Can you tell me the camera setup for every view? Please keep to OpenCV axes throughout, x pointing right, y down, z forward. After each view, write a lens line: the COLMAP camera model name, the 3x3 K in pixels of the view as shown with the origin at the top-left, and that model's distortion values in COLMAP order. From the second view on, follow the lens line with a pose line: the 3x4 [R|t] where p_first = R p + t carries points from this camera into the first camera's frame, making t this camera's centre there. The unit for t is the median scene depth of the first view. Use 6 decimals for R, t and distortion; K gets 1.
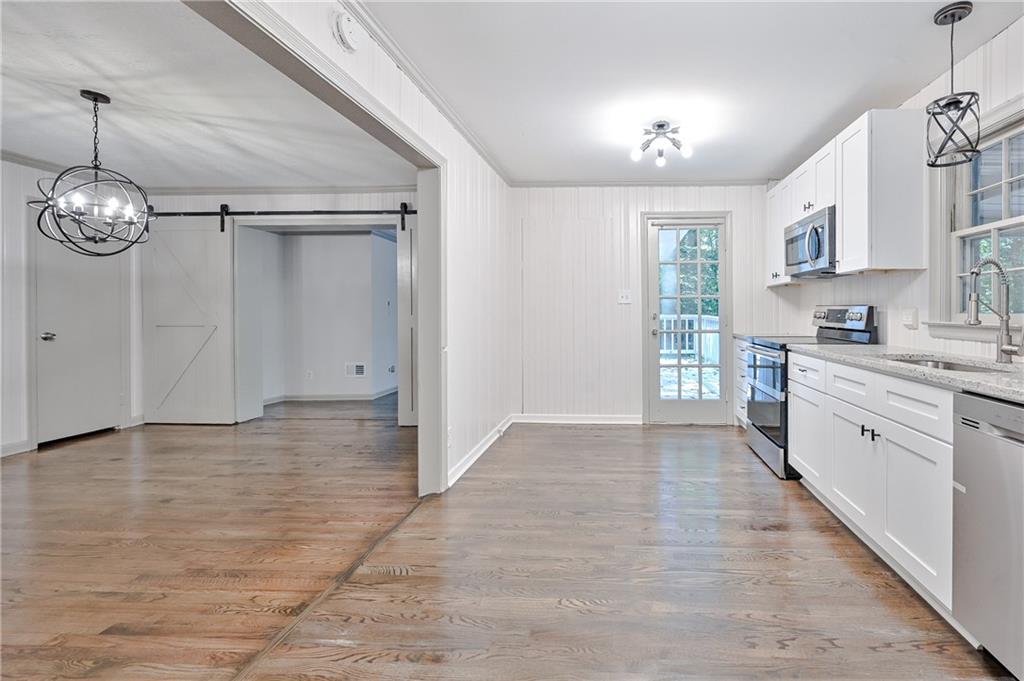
lens RADIAL K [[435.3, 0, 590.3], [0, 435.3, 310.7], [0, 0, 1]] dist [0.007223, -0.000726]
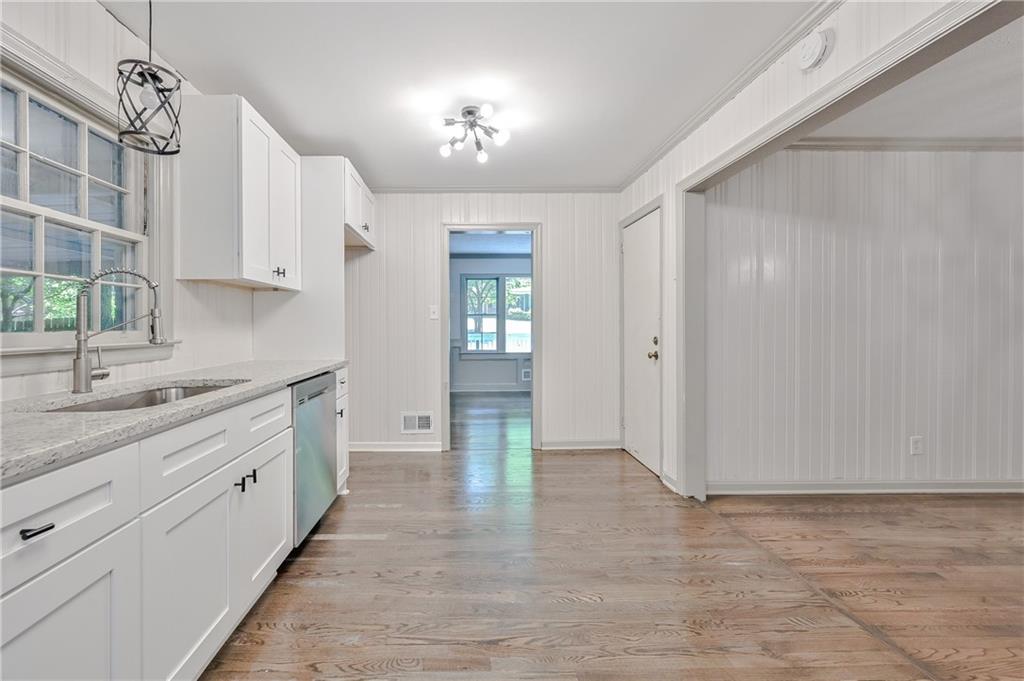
lens RADIAL K [[419.8, 0, 465.8], [0, 419.8, 324.5], [0, 0, 1]] dist [-0.000652, -0.000055]
pose [[-0.996708, 0.004192, -0.080967, 0.188877], [0.004354, 0.999989, -0.001830, -0.000334], [0.080958, -0.002176, -0.996715, 1.115617]]
